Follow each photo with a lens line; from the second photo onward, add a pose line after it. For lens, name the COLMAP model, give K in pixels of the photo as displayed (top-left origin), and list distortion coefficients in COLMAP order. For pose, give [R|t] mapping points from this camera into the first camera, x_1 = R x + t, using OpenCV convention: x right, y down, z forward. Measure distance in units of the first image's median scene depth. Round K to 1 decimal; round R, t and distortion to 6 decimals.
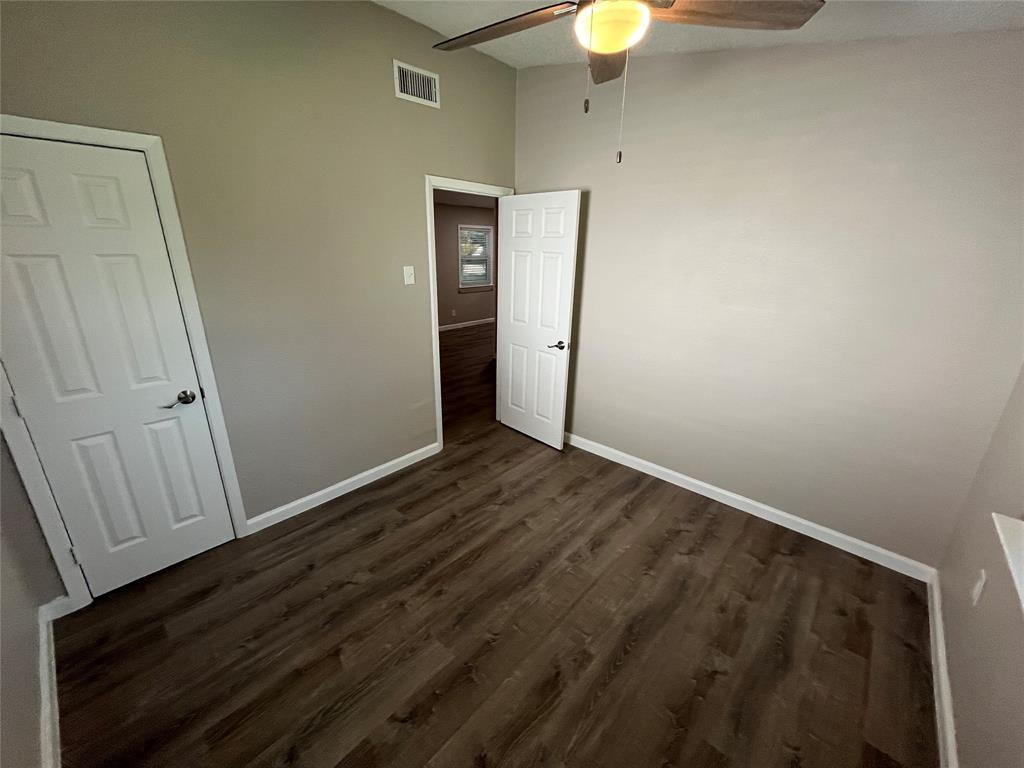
lens RADIAL K [[416.3, 0, 512.9], [0, 416.3, 387.6], [0, 0, 1]] dist [-0.001243, -0.000200]
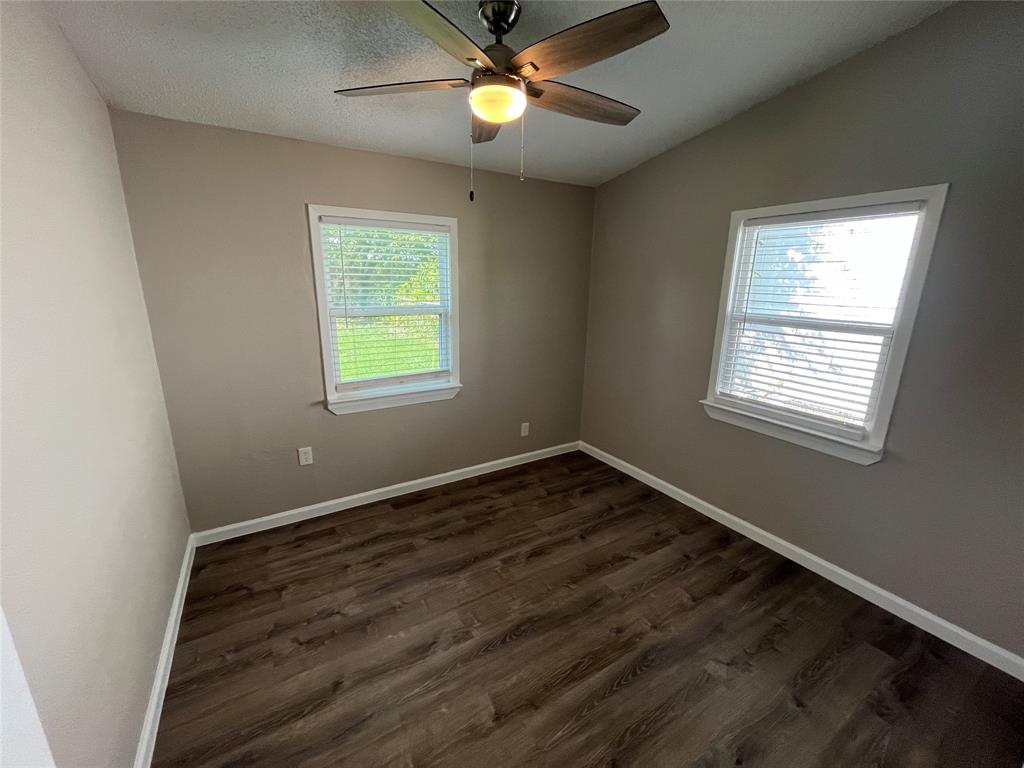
lens RADIAL K [[416.3, 0, 512.9], [0, 416.3, 387.6], [0, 0, 1]] dist [-0.001243, -0.000200]
pose [[-0.959982, -0.100401, 0.261447, -0.137296], [0.060045, 0.838039, 0.542296, -0.527074], [-0.273550, 0.536293, -0.798474, 1.551066]]
